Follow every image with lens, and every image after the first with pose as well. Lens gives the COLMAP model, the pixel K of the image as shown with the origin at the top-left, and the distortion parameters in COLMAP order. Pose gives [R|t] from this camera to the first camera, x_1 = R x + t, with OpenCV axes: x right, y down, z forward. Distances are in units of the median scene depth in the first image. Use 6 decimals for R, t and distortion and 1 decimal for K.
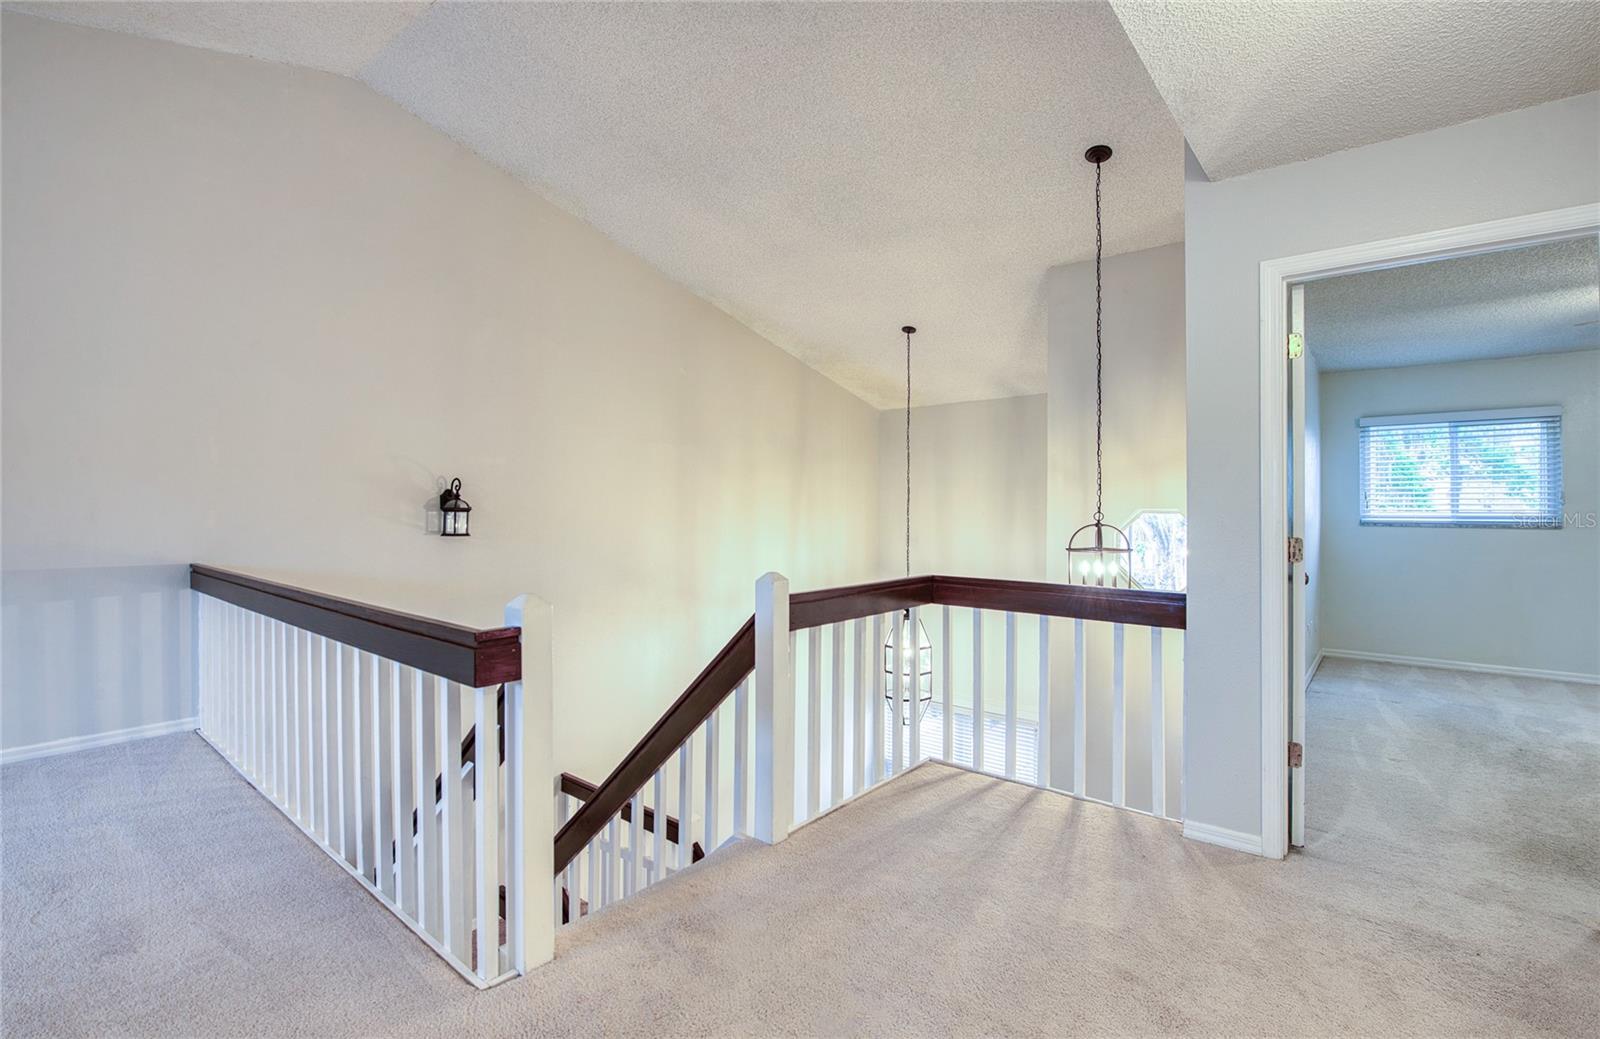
lens RADIAL K [[722.6, 0, 788.5], [0, 722.6, 526.6], [0, 0, 1]] dist [-0.006619, -0.000595]
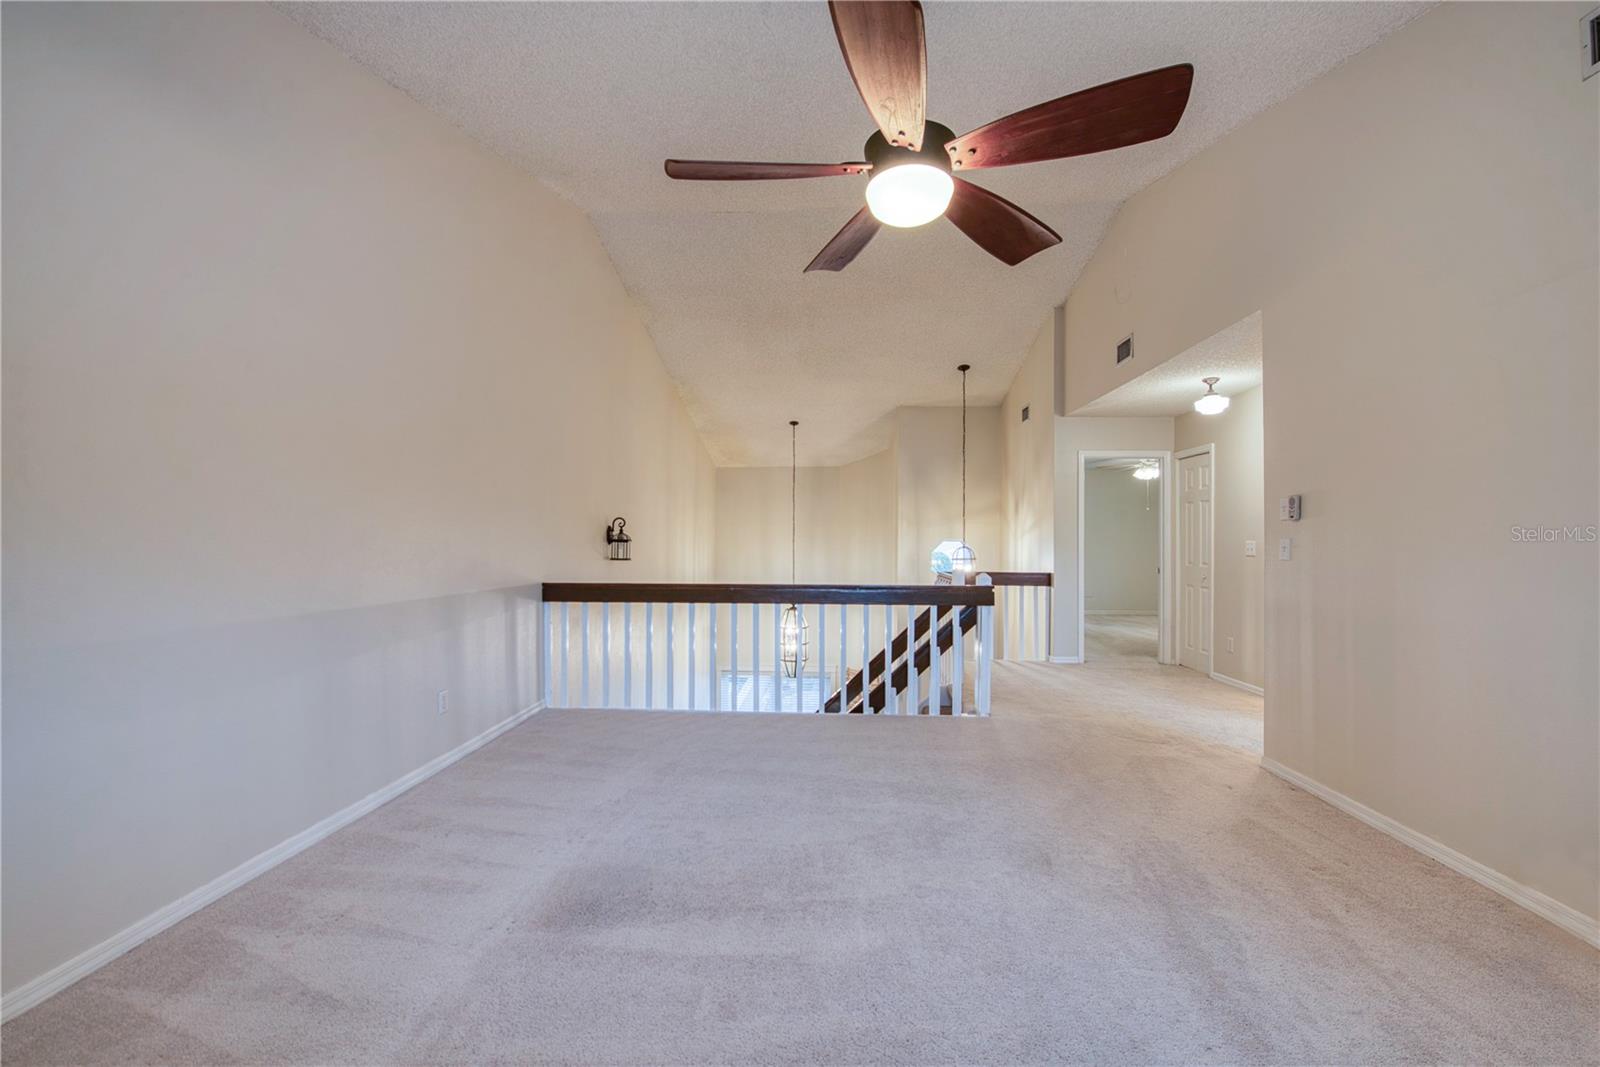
lens RADIAL K [[657.3, 0, 791.4], [0, 657.3, 532.1], [0, 0, 1]] dist [-0.018695, -0.000218]
pose [[0.804064, 0.003543, 0.594533, -1.333219], [0.014968, 0.999545, -0.026200, -0.003231], [-0.594355, 0.029966, 0.803644, -0.257929]]
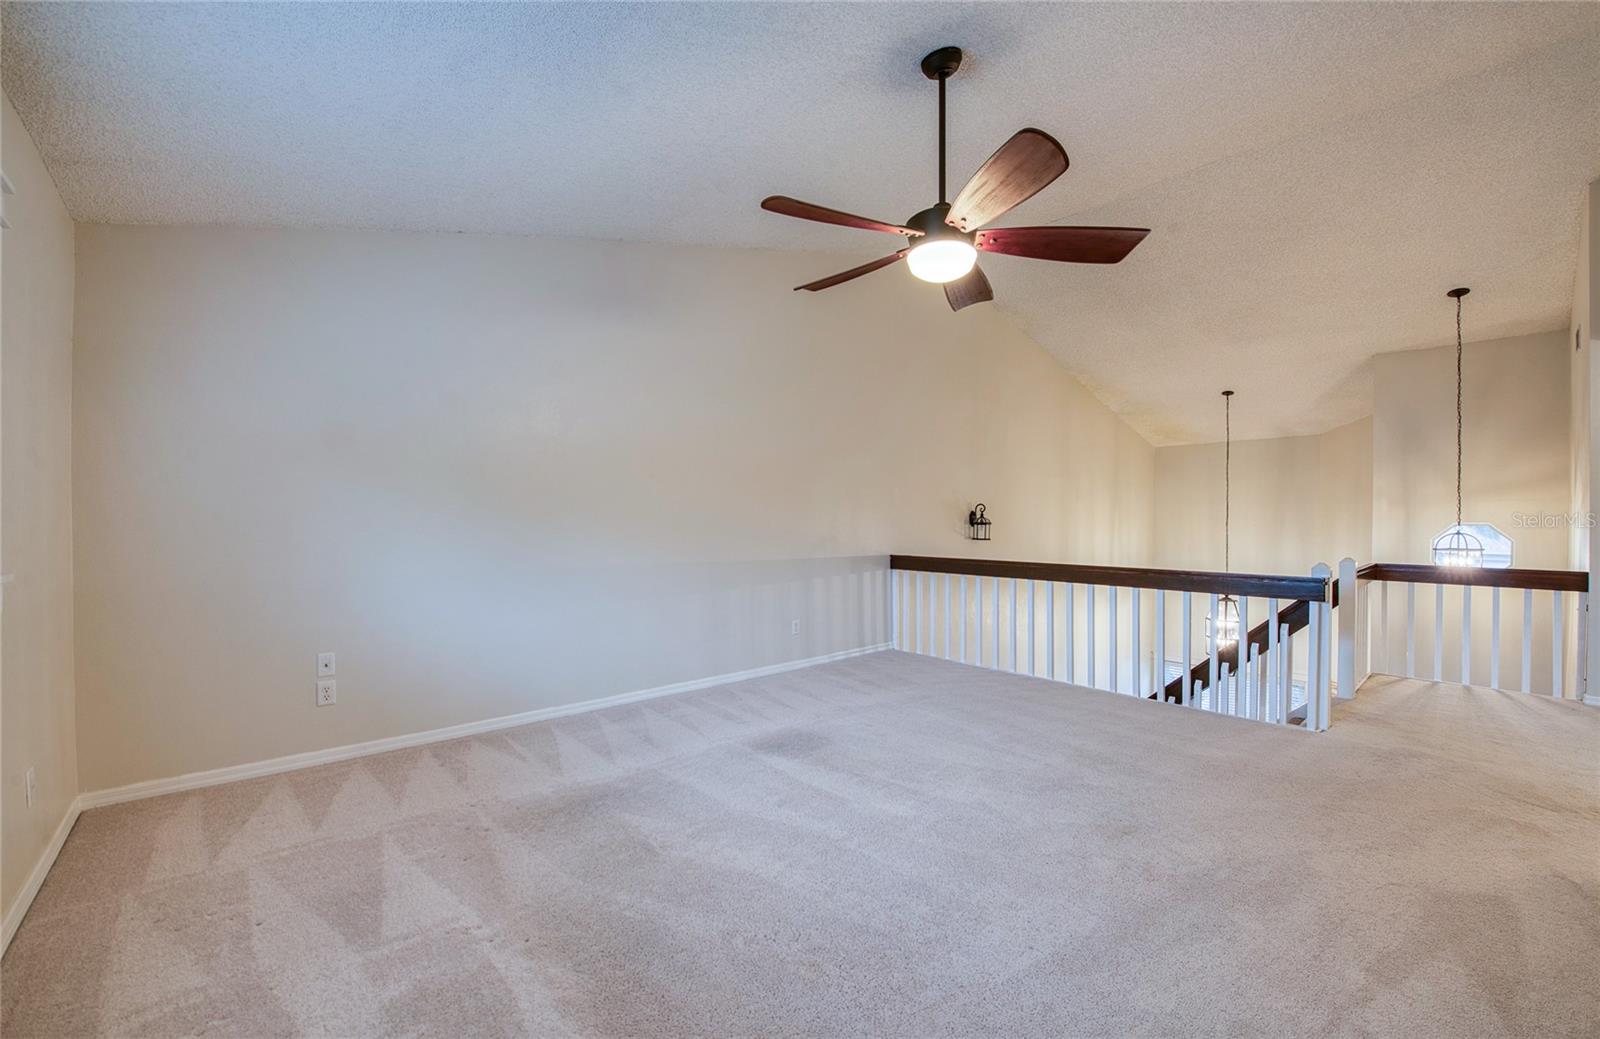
lens RADIAL K [[632.6, 0, 798.5], [0, 632.6, 525.2], [0, 0, 1]] dist [-0.022861, -0.000404]
pose [[0.988954, -0.000706, -0.148222, -0.936323], [-0.001742, 0.999864, -0.016386, 0.005957], [0.148213, 0.016464, 0.988818, -0.616376]]
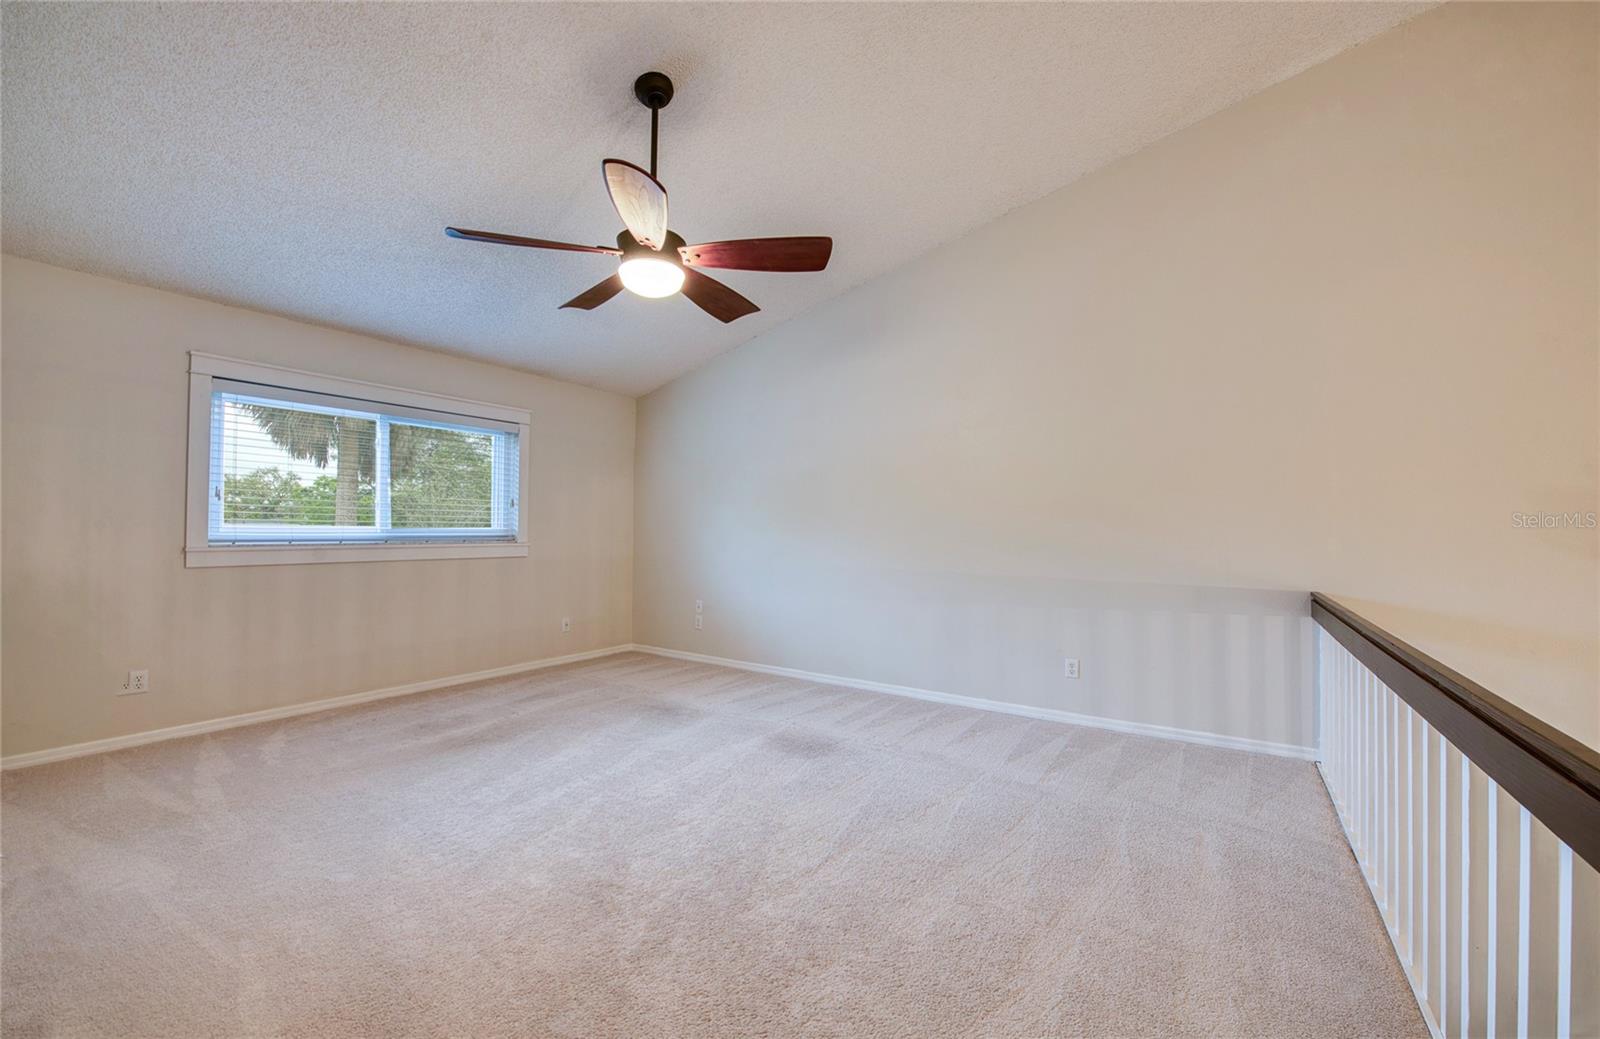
lens RADIAL K [[632.6, 0, 798.5], [0, 632.6, 525.2], [0, 0, 1]] dist [-0.022861, -0.000404]
pose [[0.116621, -0.006260, -0.993157, -0.083470], [-0.031949, 0.999439, -0.010052, -0.009331], [0.992662, 0.032903, 0.116355, 0.236290]]
